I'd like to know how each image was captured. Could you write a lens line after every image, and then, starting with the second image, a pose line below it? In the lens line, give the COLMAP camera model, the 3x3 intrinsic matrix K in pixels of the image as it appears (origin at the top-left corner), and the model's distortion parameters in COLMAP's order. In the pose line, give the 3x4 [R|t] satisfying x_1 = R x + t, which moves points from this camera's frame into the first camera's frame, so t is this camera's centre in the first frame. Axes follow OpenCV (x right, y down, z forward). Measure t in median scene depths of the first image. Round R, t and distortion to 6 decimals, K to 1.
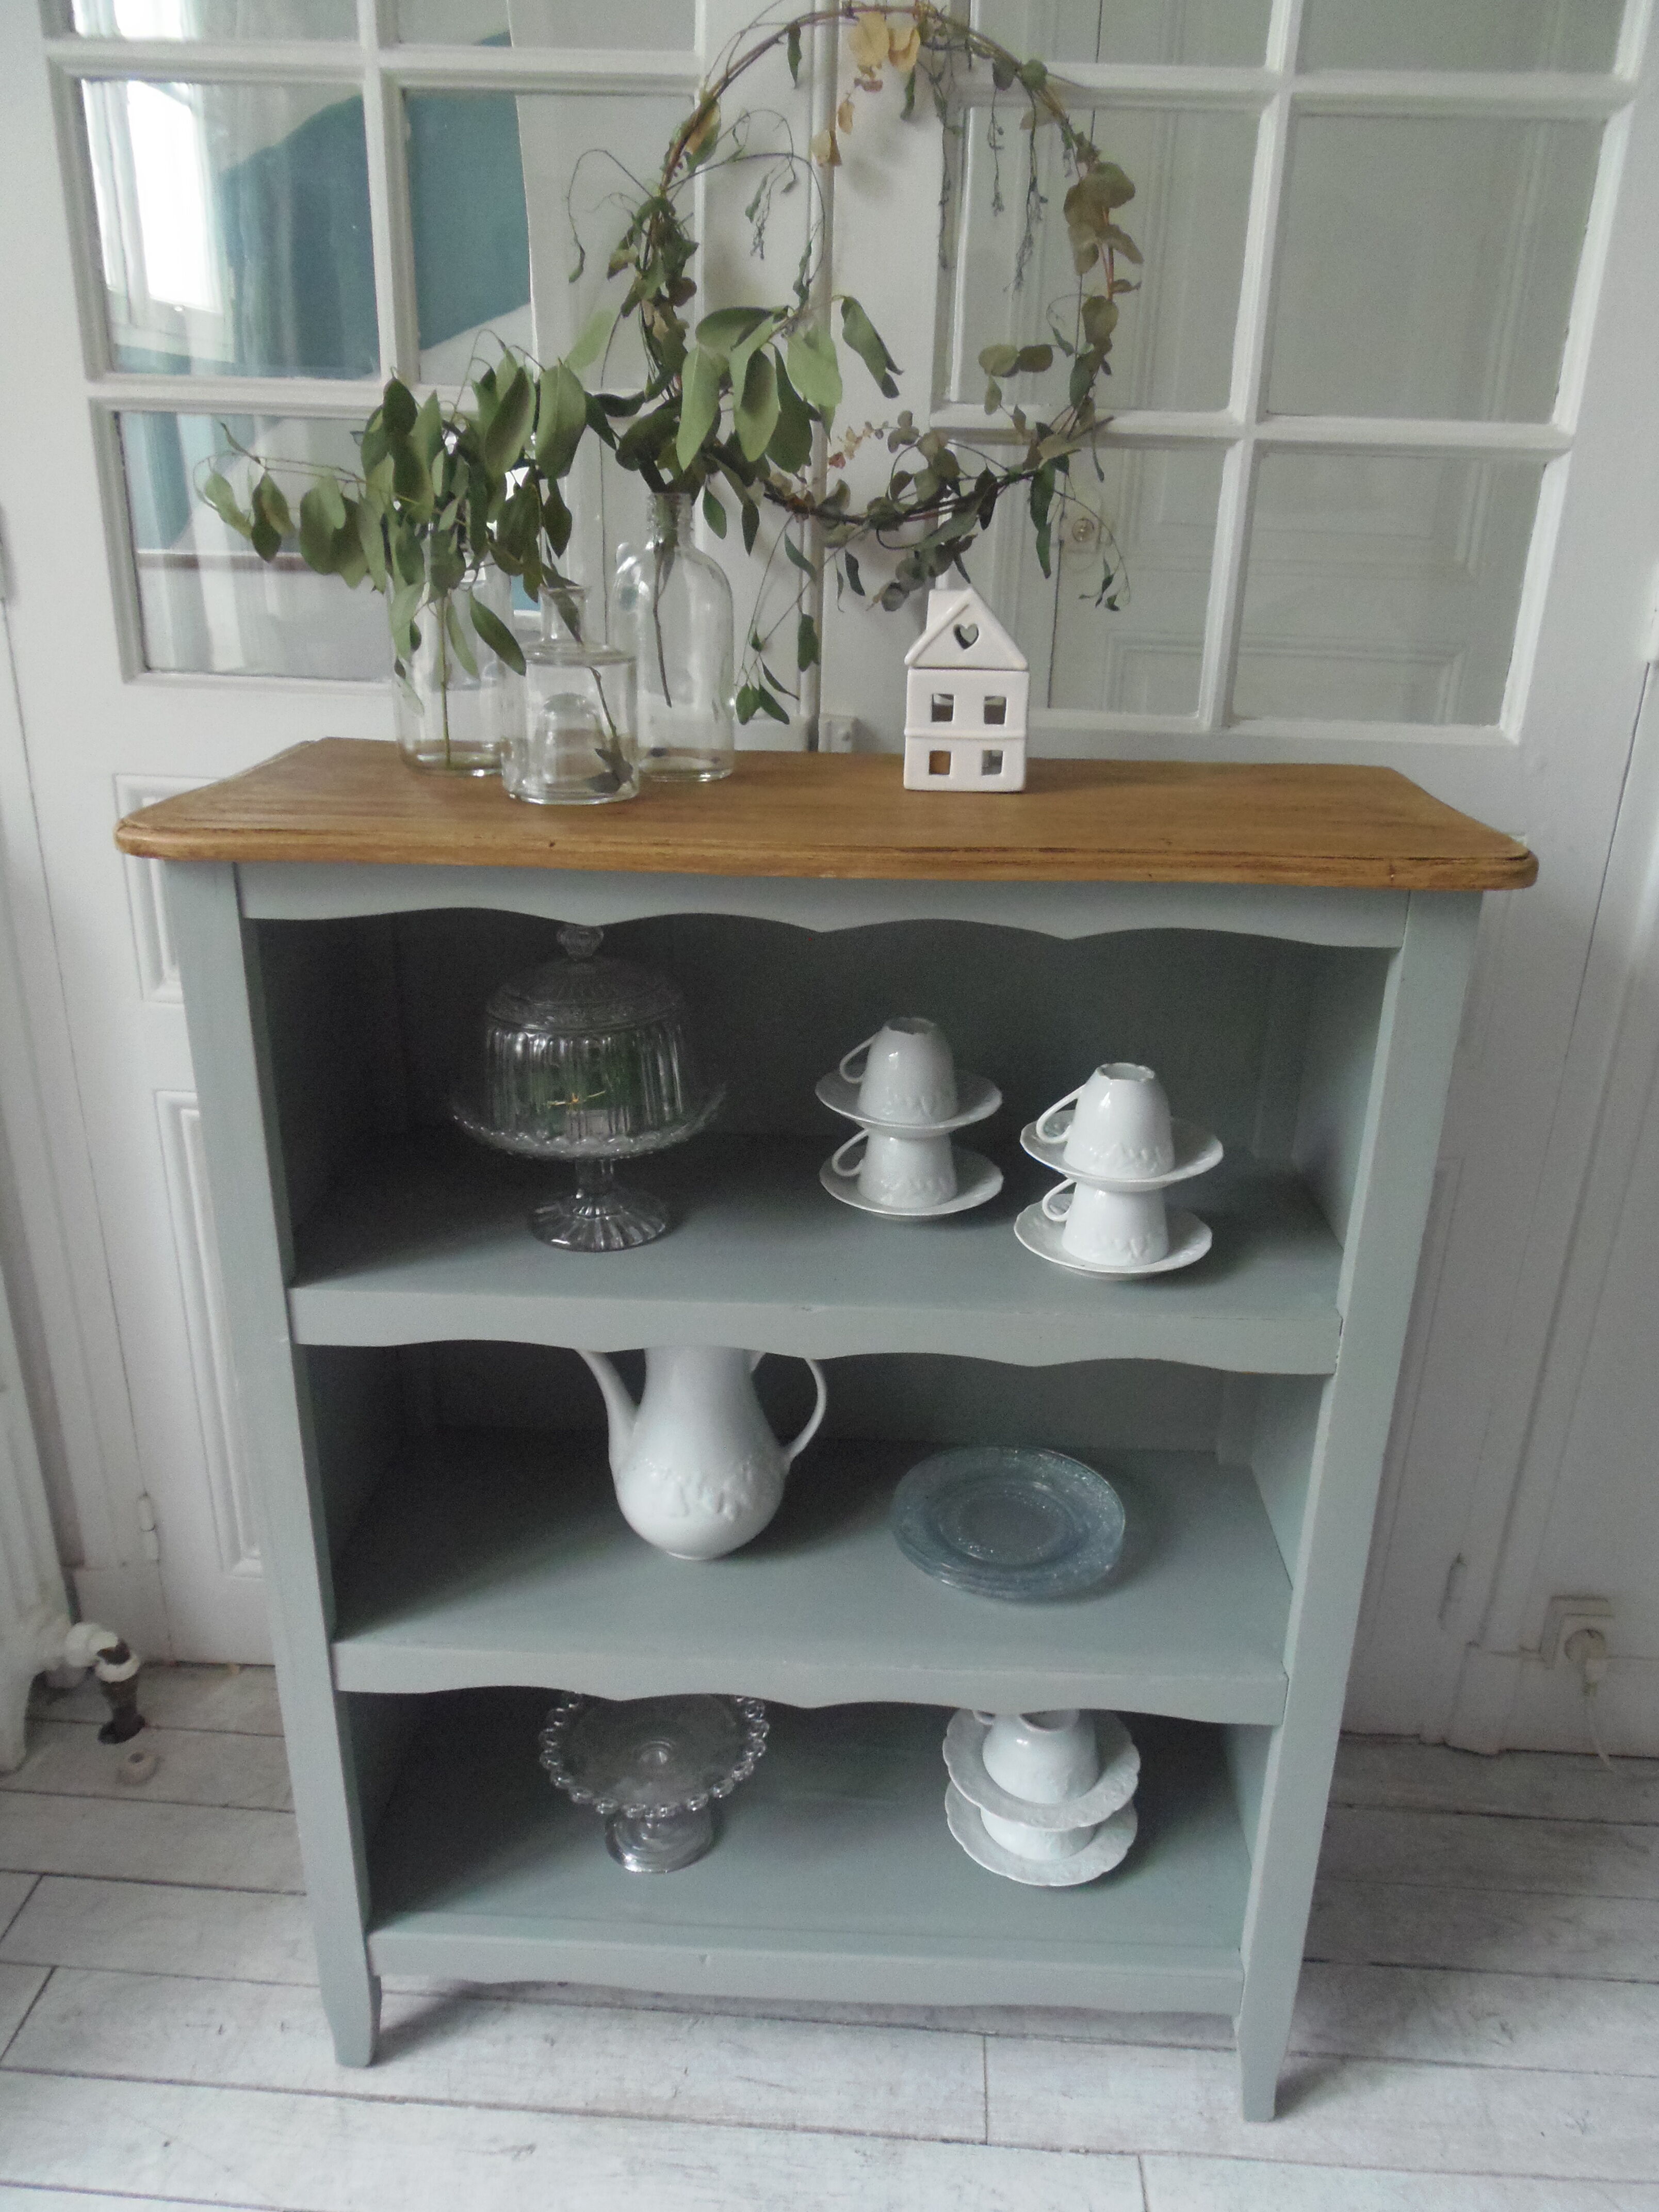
lens RADIAL K [[1586.5, 0, 865.3], [0, 1586.5, 1112.3], [0, 0, 1]] dist [0.002150, -0.018055]
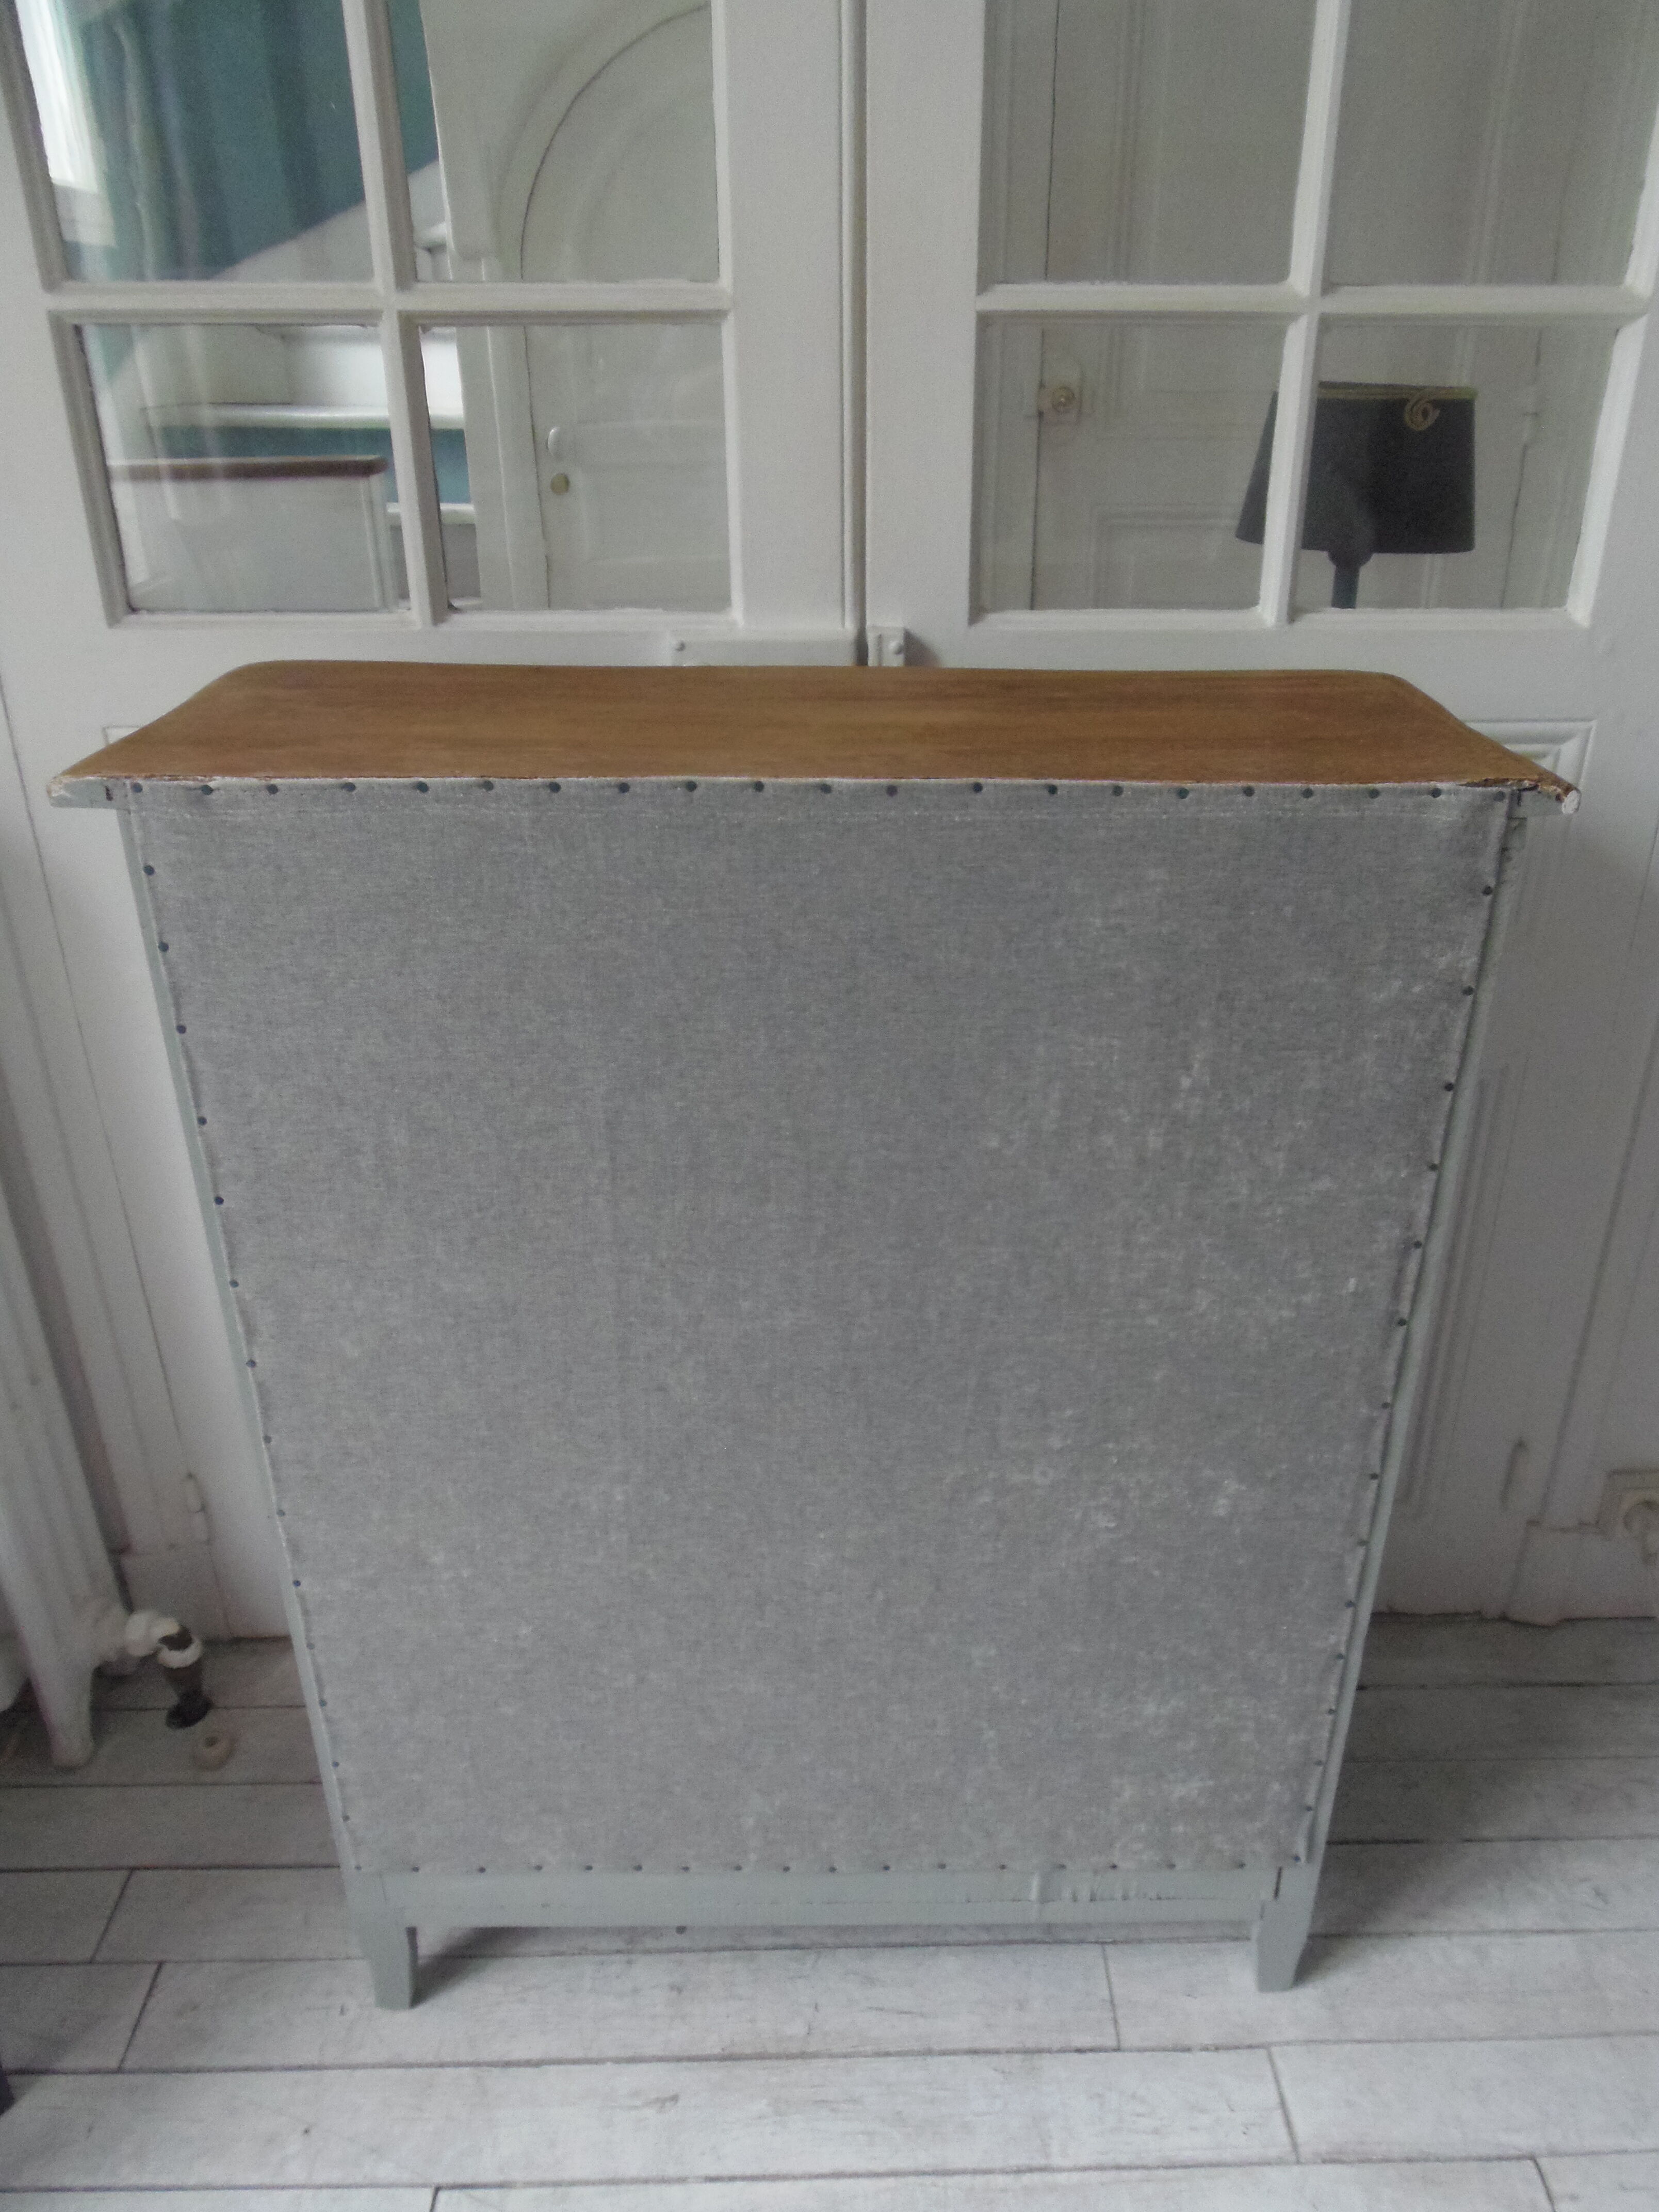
lens RADIAL K [[1586.5, 0, 890.5], [0, 1586.5, 1124.7], [0, 0, 1]] dist [0.002150, -0.018055]
pose [[0.996595, -0.062545, 0.053732, -0.086268], [0.057951, 0.994848, 0.083181, -0.035508], [-0.058658, -0.079784, 0.995085, 0.037741]]
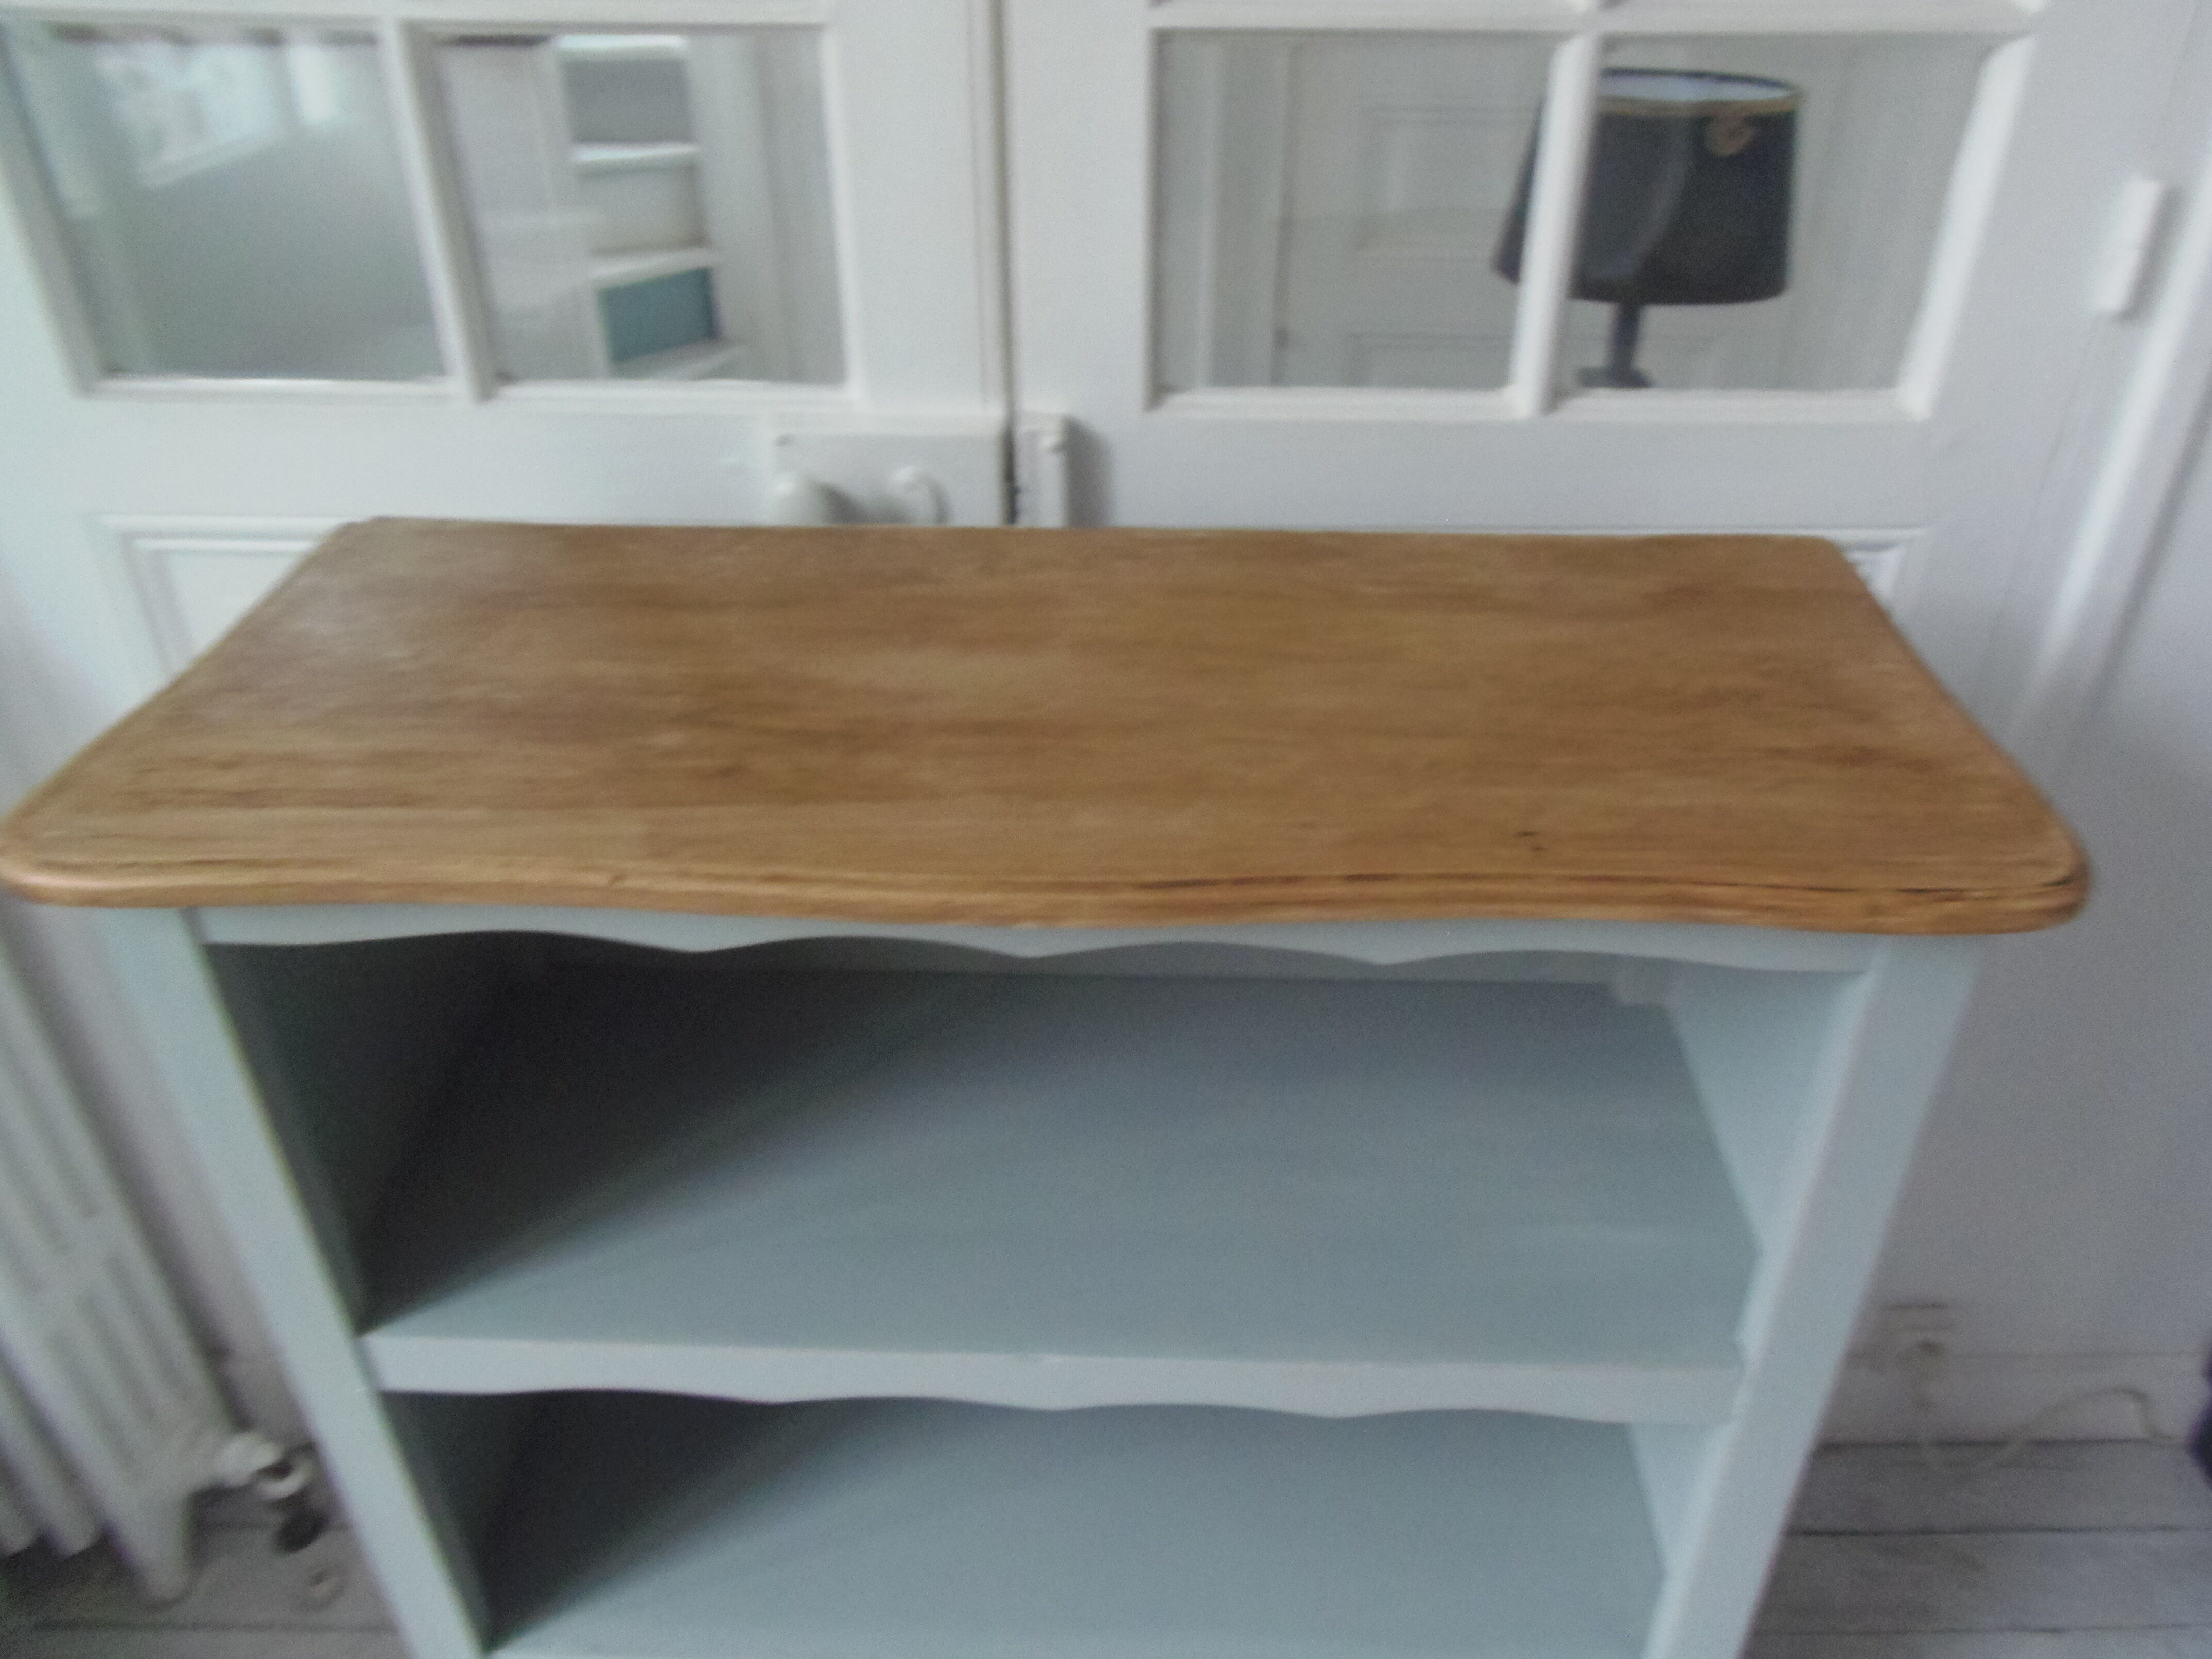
lens RADIAL K [[1586.5, 0, 1128.9], [0, 1586.5, 790.4], [0, 0, 1]] dist [0.002150, -0.018055]
pose [[0.999114, -0.039729, 0.013863, 0.007144], [0.036865, 0.985302, 0.166794, -0.202900], [-0.020285, -0.166135, 0.985894, 0.222373]]
